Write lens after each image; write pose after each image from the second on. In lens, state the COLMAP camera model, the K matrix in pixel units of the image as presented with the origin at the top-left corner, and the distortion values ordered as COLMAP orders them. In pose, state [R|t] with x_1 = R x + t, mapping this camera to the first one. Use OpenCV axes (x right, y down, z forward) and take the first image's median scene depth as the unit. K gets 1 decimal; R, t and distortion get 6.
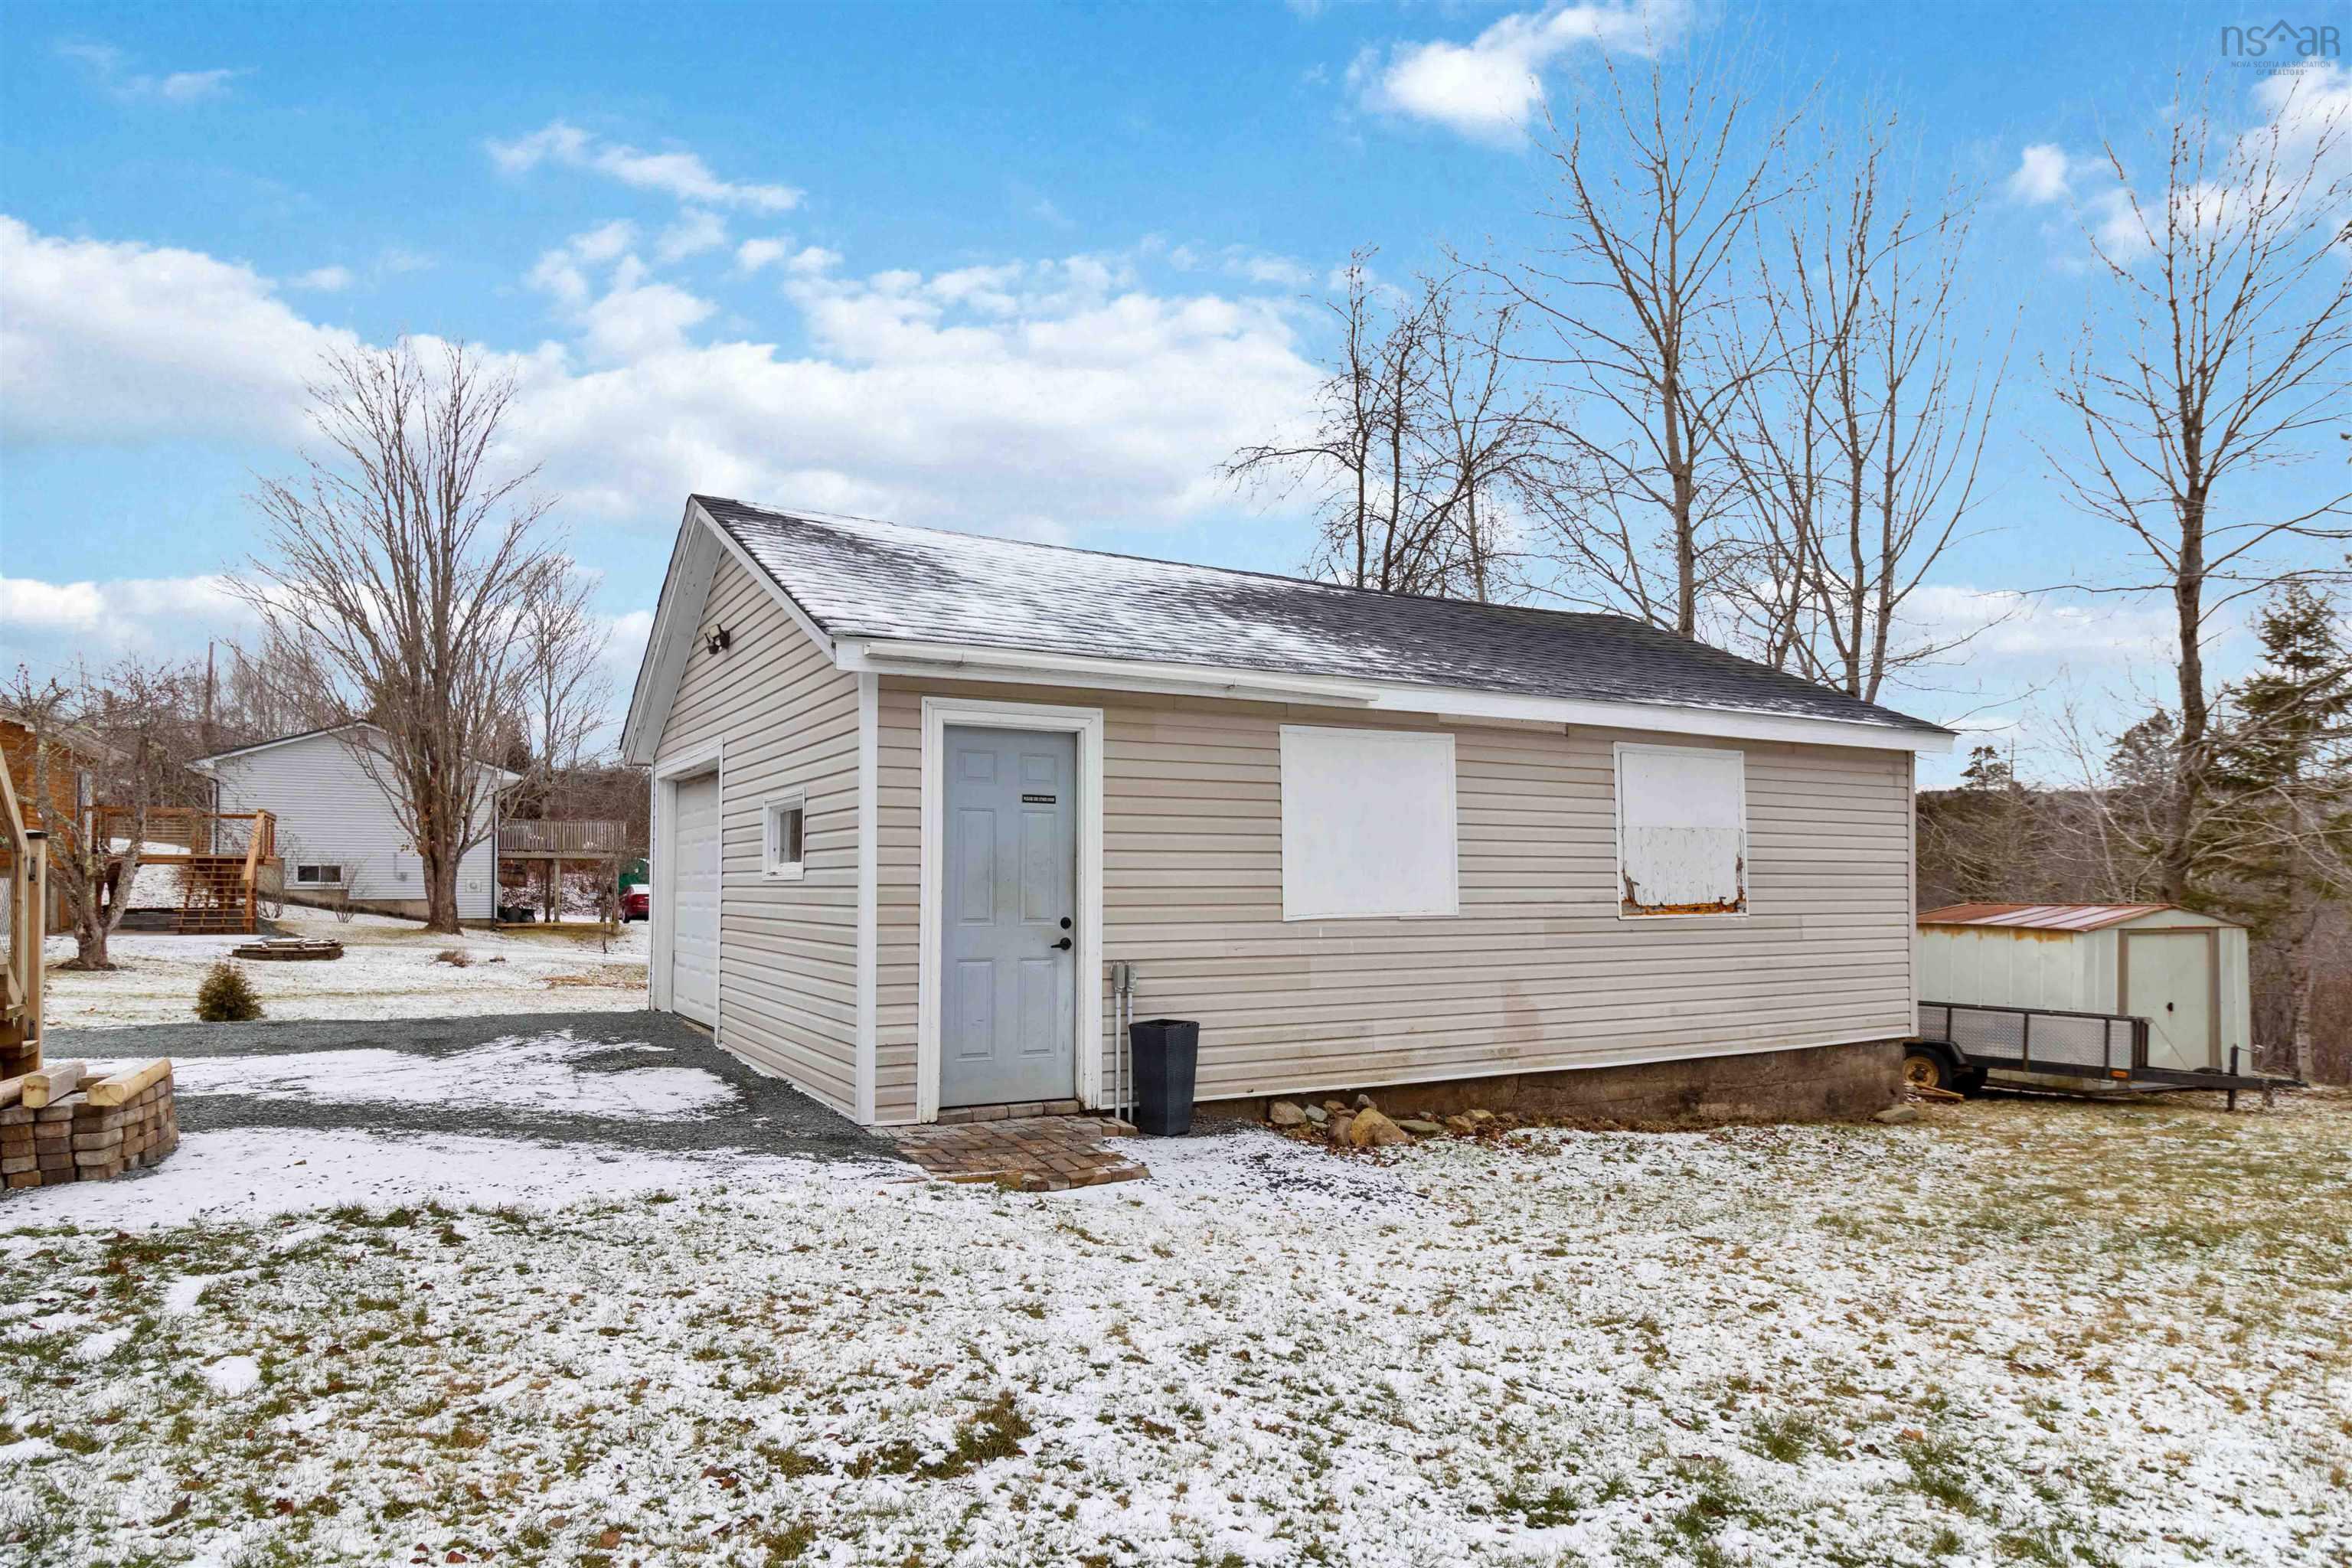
lens RADIAL K [[1408.1, 0, 1144.0], [0, 1408.1, 845.9], [0, 0, 1]] dist [-0.004052, 0.000018]
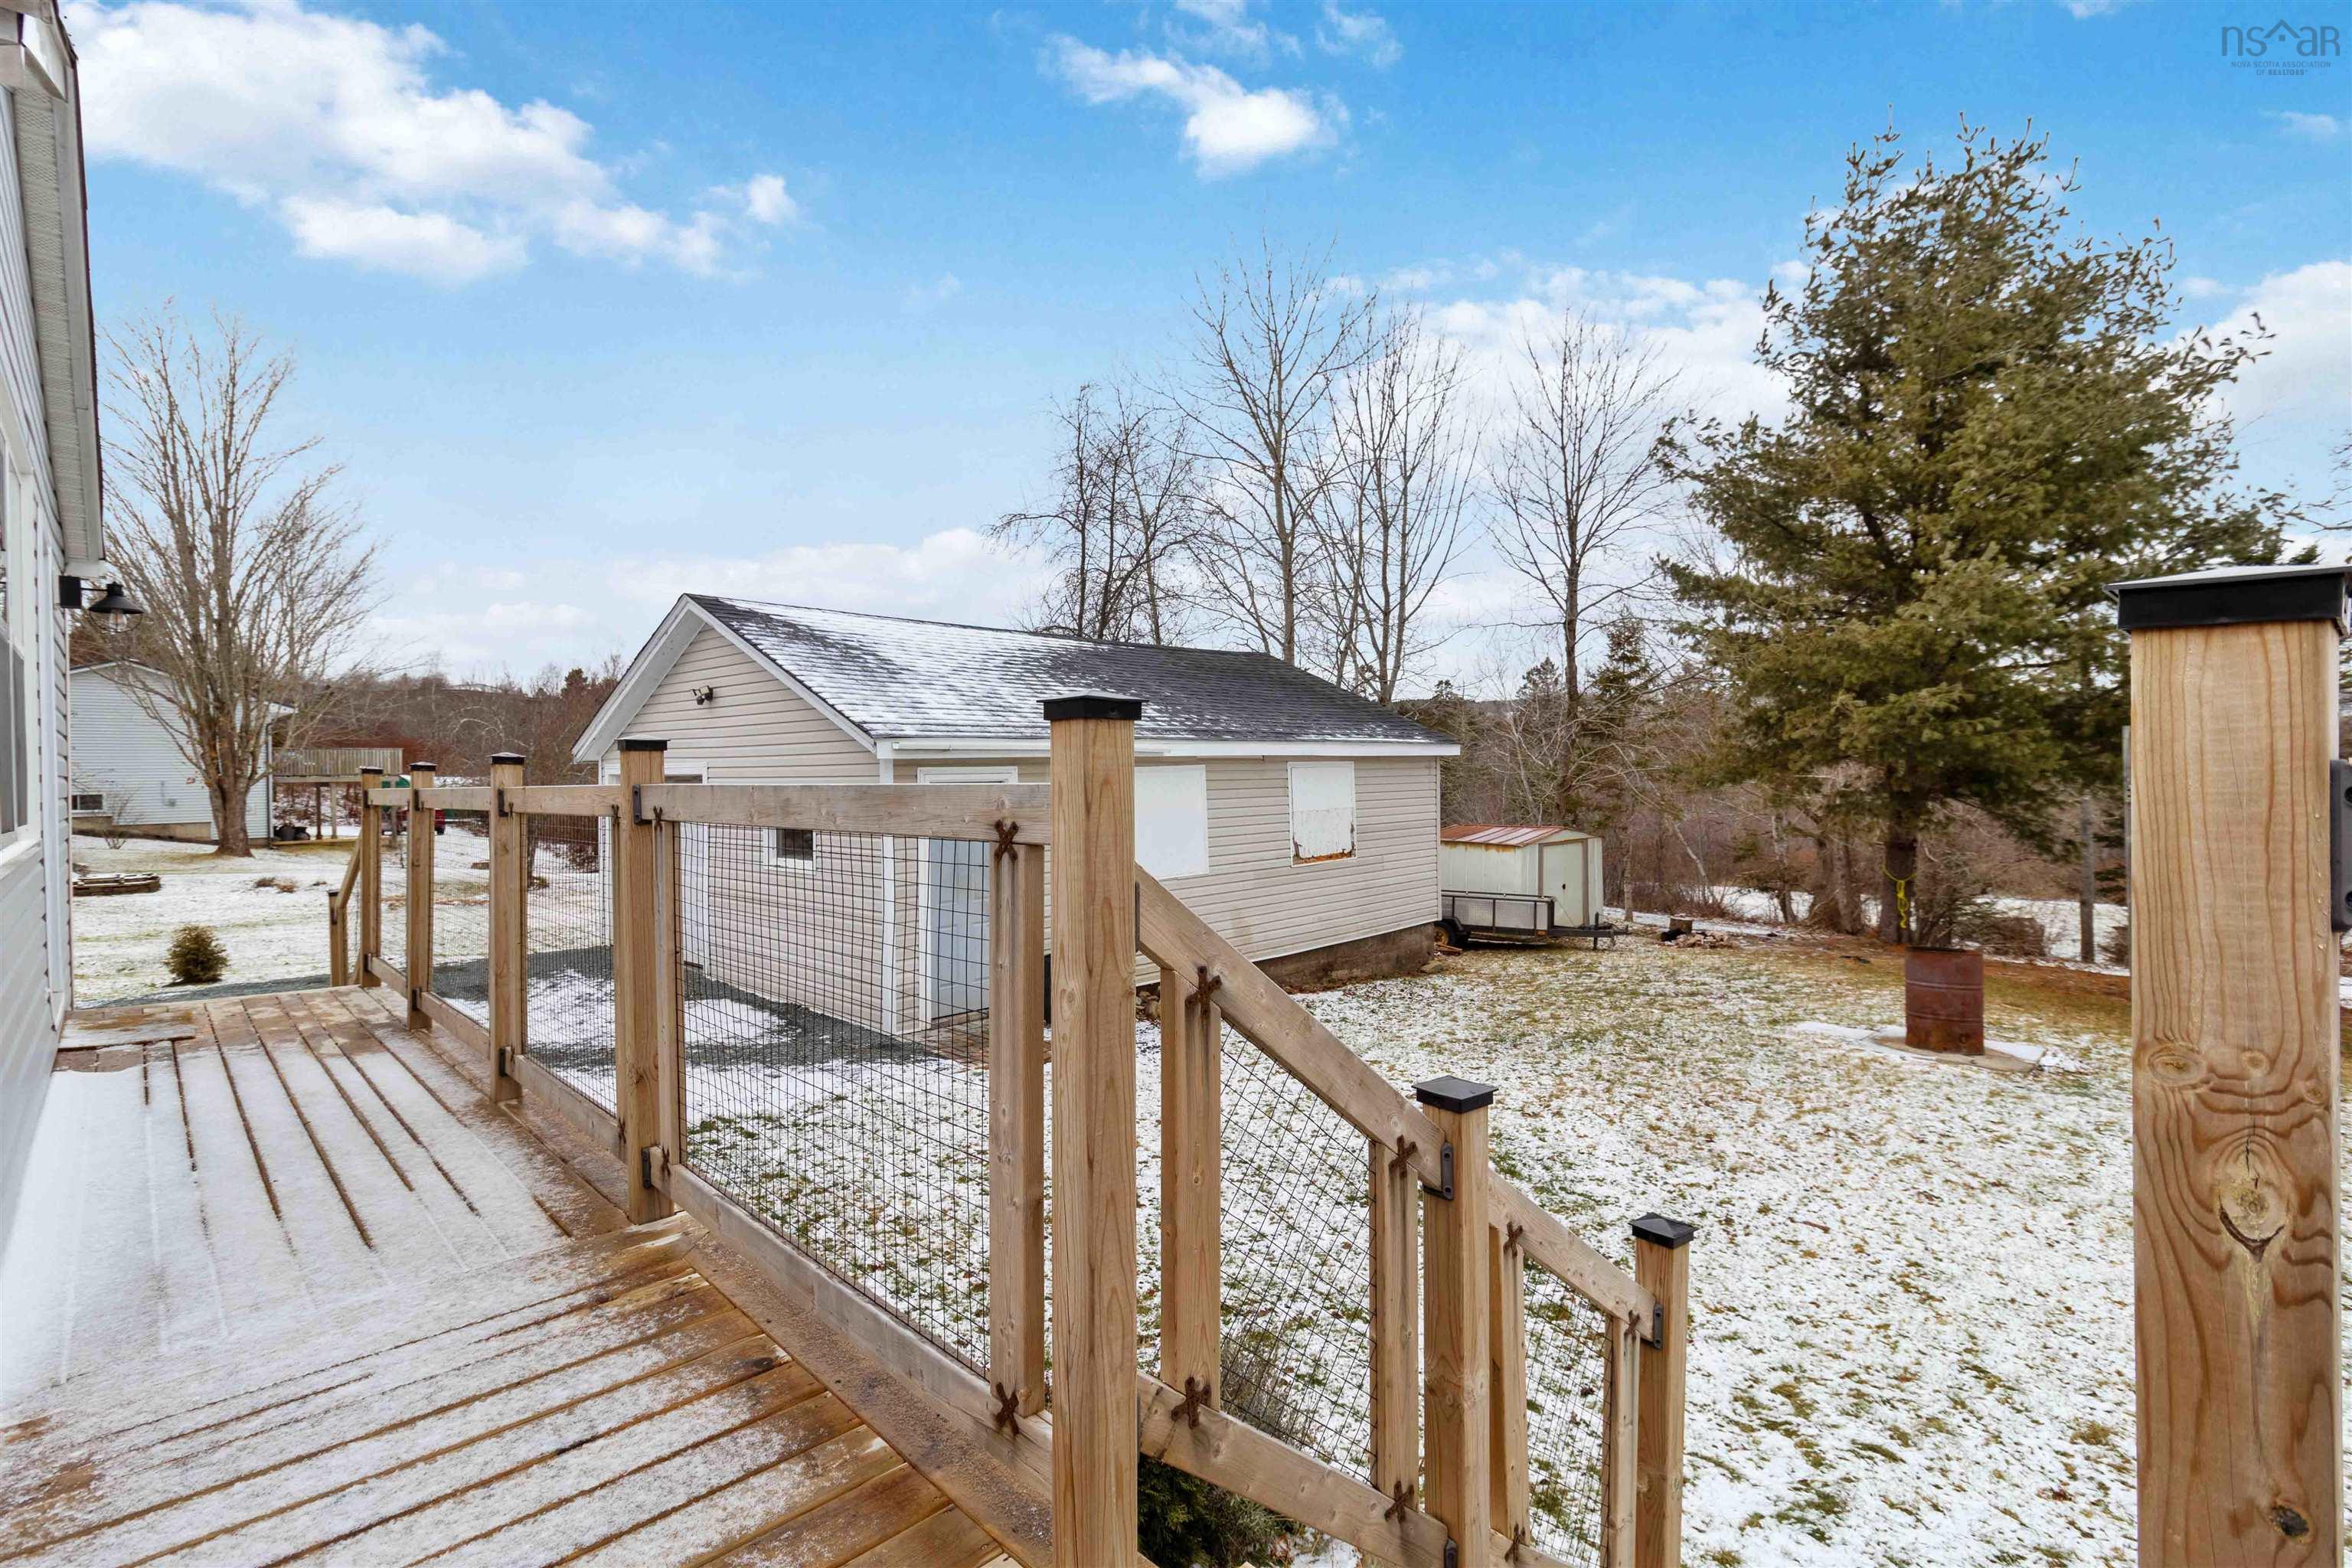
lens RADIAL K [[1081.7, 0, 1177.0], [0, 1081.7, 777.7], [0, 0, 1]] dist [0.000027, 0.000139]
pose [[0.956291, -0.014610, 0.292050, -0.153287], [0.007316, 0.999634, 0.026049, -0.080809], [-0.292324, -0.022774, 0.956048, -0.177630]]
